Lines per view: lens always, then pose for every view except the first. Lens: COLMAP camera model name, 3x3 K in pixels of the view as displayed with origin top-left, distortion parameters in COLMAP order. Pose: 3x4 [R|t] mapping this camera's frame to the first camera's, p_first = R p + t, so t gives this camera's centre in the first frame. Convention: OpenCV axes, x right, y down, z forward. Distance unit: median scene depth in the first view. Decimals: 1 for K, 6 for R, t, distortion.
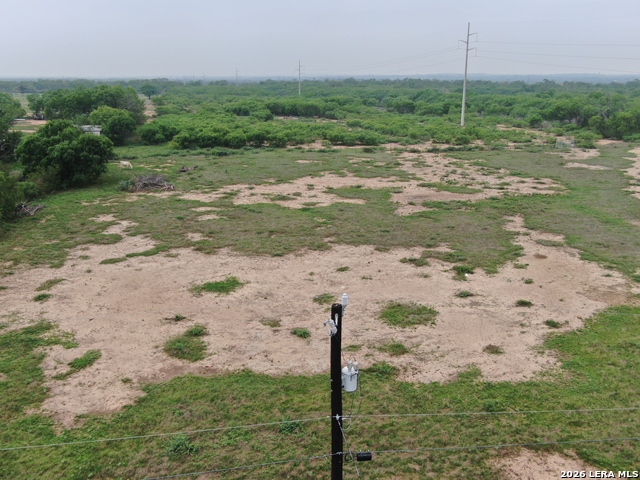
lens RADIAL K [[584.2, 0, 318.5], [0, 584.2, 240.1], [0, 0, 1]] dist [-0.001651, 0.000000]
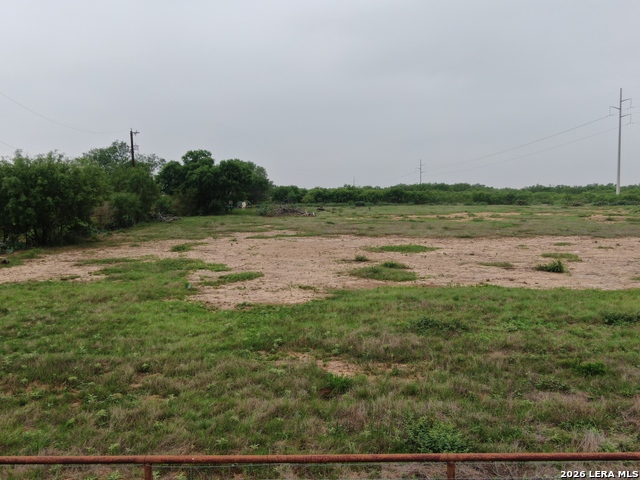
lens RADIAL K [[584.2, 0, 319.6], [0, 584.2, 240.3], [0, 0, 1]] dist [-0.001651, 0.000000]
pose [[0.983534, 0.008372, -0.180531, -0.087975], [-0.044898, 0.978929, -0.199206, 0.142042], [0.175059, 0.204031, 0.963185, 0.161446]]
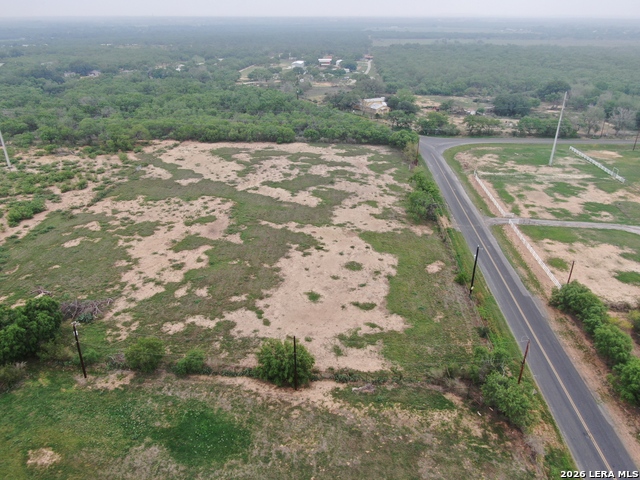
lens RADIAL K [[461.8, 0, 321.5], [0, 461.8, 240.1], [0, 0, 1]] dist [-0.013677, 0.000473]
pose [[0.243489, -0.423143, 0.872733, -1.112785], [0.260882, 0.895226, 0.361263, -0.522997], [-0.934159, 0.139717, 0.328368, 0.195932]]
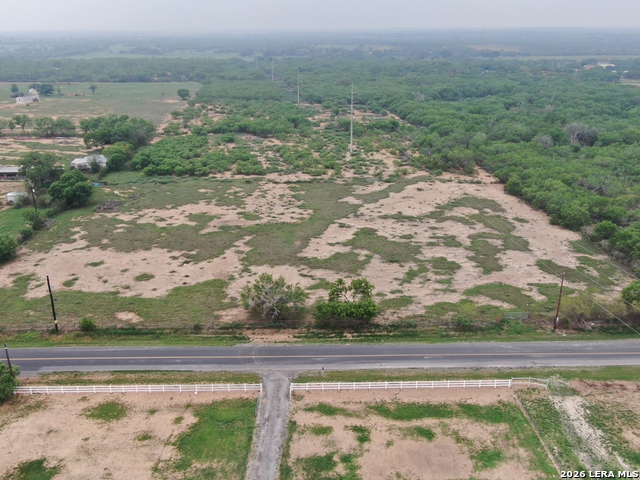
lens RADIAL K [[584.2, 0, 319.3], [0, 584.2, 240.5], [0, 0, 1]] dist [-0.001651, 0.000000]
pose [[0.989002, 0.050311, -0.139083, 0.844139], [-0.039235, 0.995920, 0.081265, -0.200873], [0.142604, -0.074914, 0.986941, -1.074438]]
